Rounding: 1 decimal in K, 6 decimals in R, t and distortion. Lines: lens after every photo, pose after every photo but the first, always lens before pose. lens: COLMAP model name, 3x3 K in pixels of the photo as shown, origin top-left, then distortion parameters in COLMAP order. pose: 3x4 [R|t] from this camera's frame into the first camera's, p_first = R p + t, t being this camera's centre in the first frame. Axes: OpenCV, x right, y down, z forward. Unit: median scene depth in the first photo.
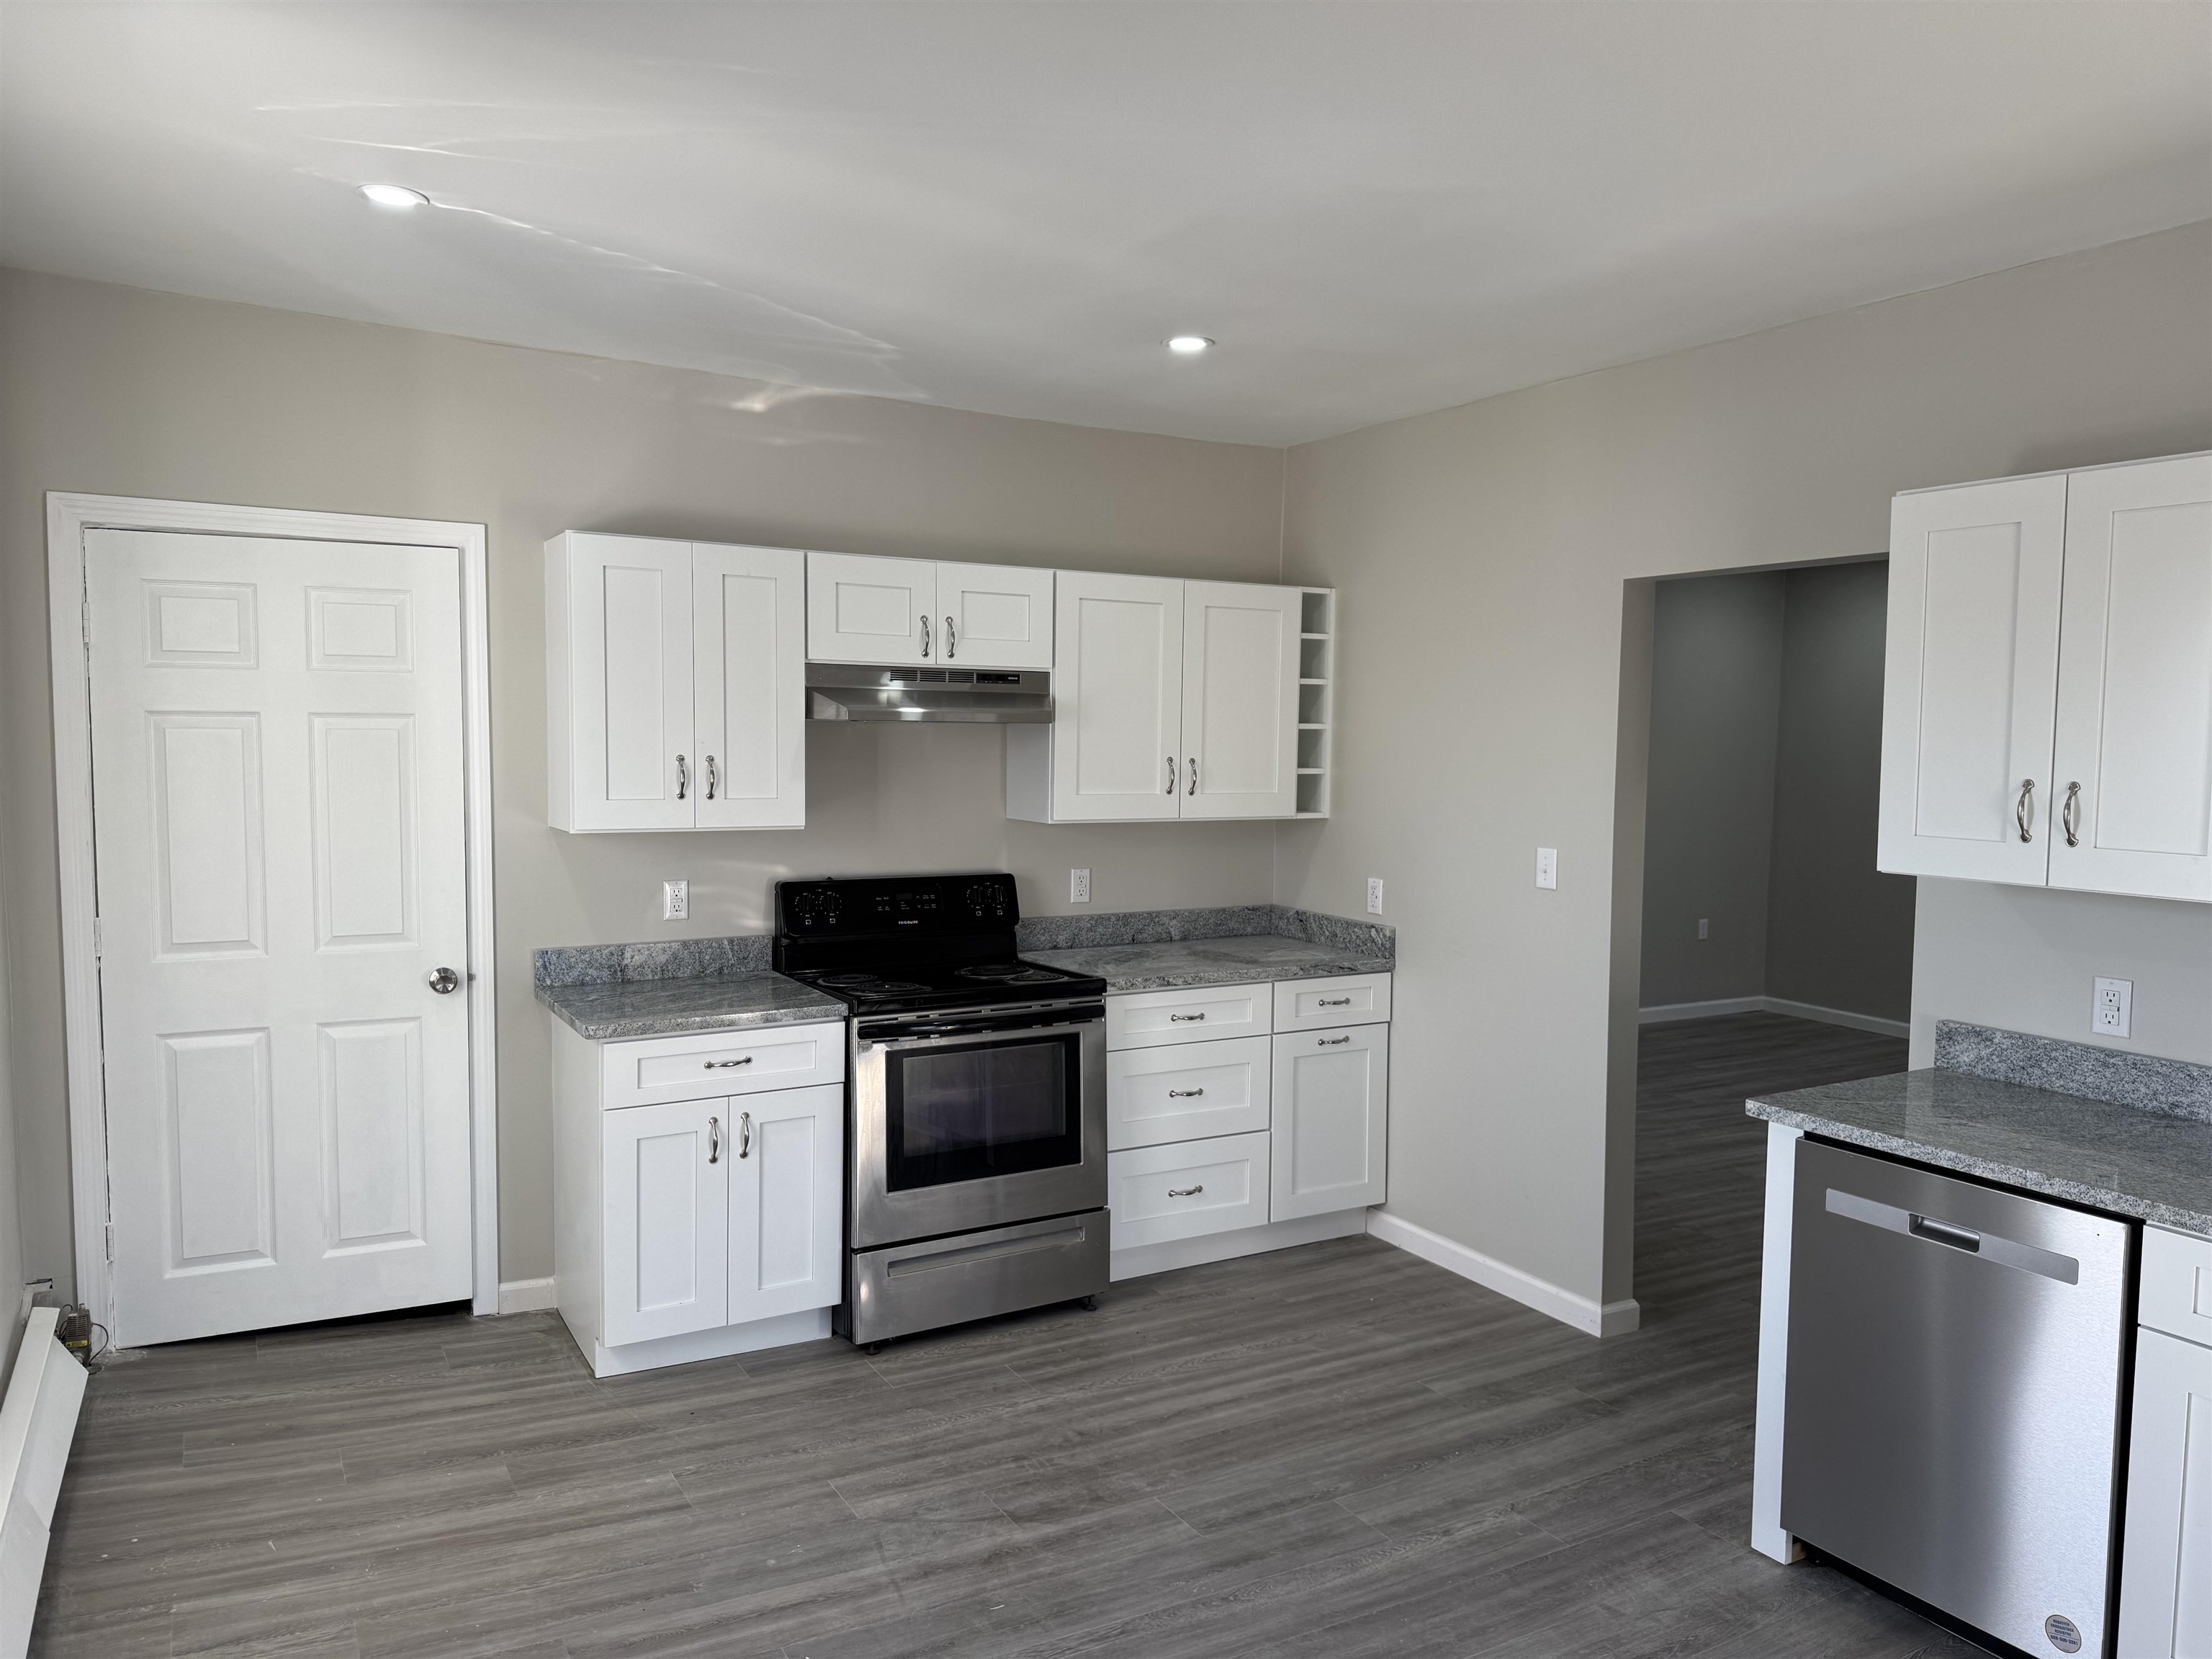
lens RADIAL K [[1569.7, 0, 1061.8], [0, 1569.7, 805.7], [0, 0, 1]] dist [0.080667, -0.064639]
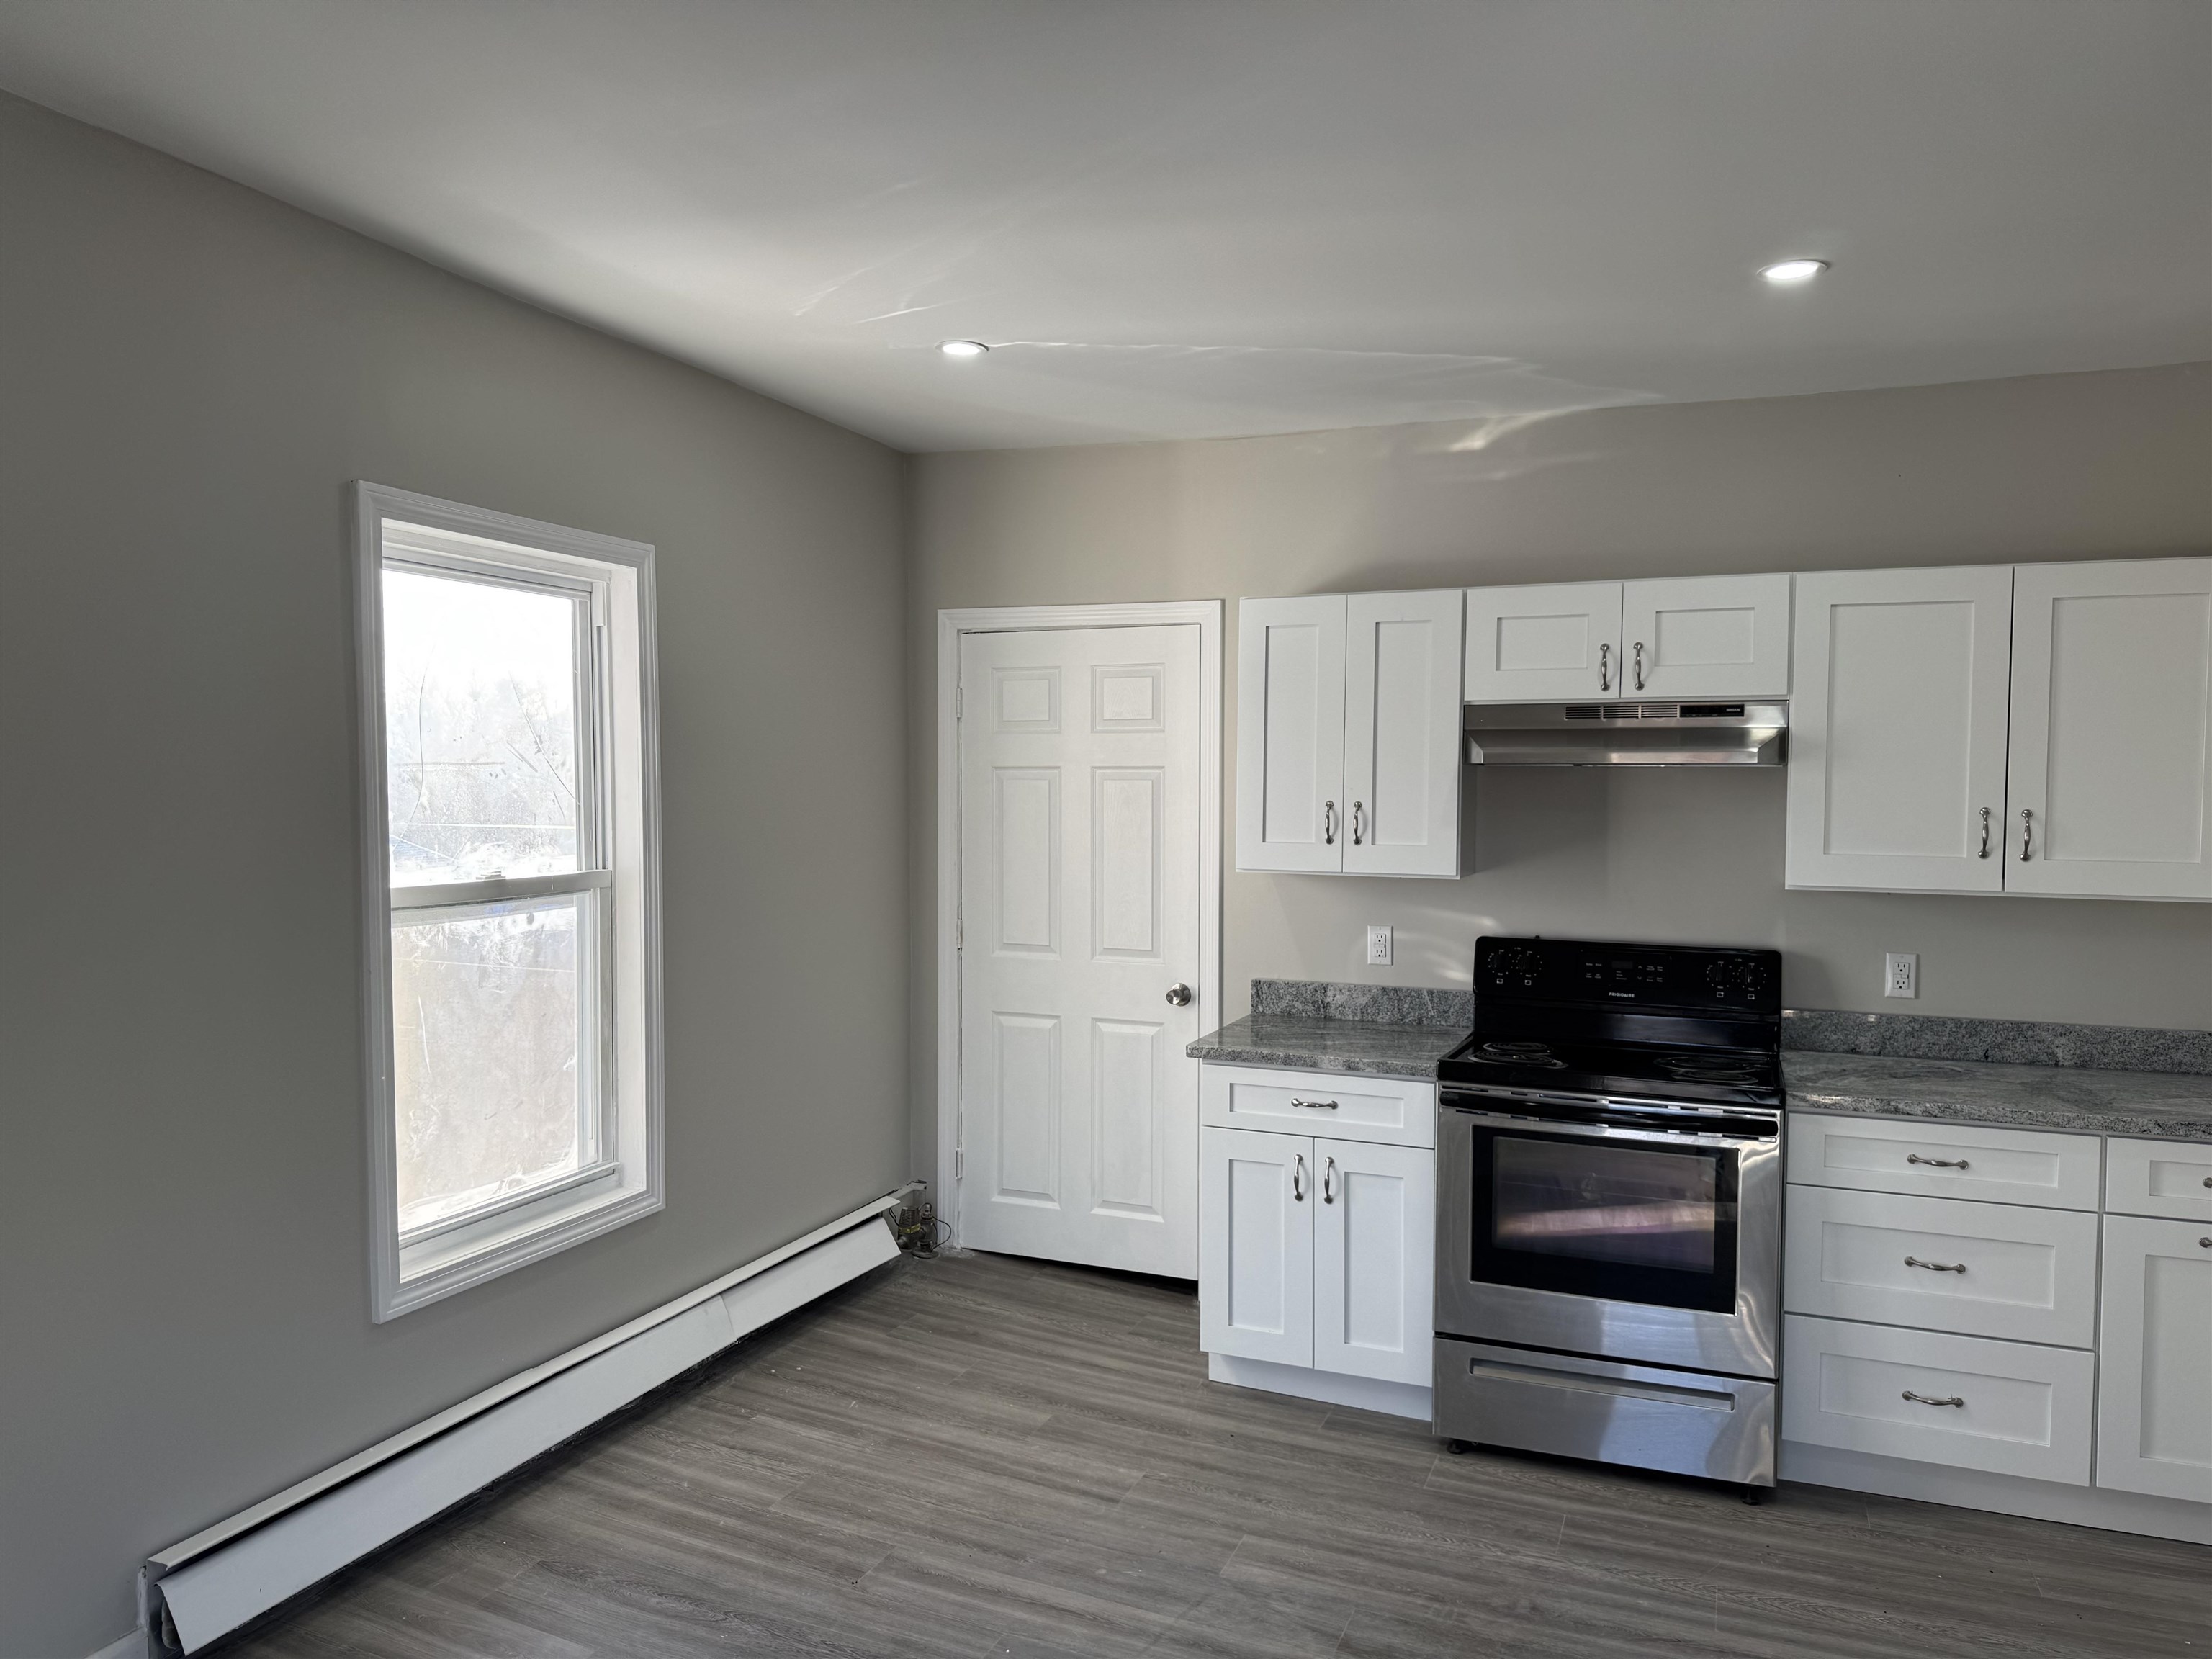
lens RADIAL K [[1569.7, 0, 1113.1], [0, 1569.7, 808.8], [0, 0, 1]] dist [0.080667, -0.064639]
pose [[0.633004, 0.010515, -0.774077, 0.468131], [-0.037801, 0.999135, -0.017339, -0.003692], [0.773225, 0.040237, 0.632854, 0.247203]]
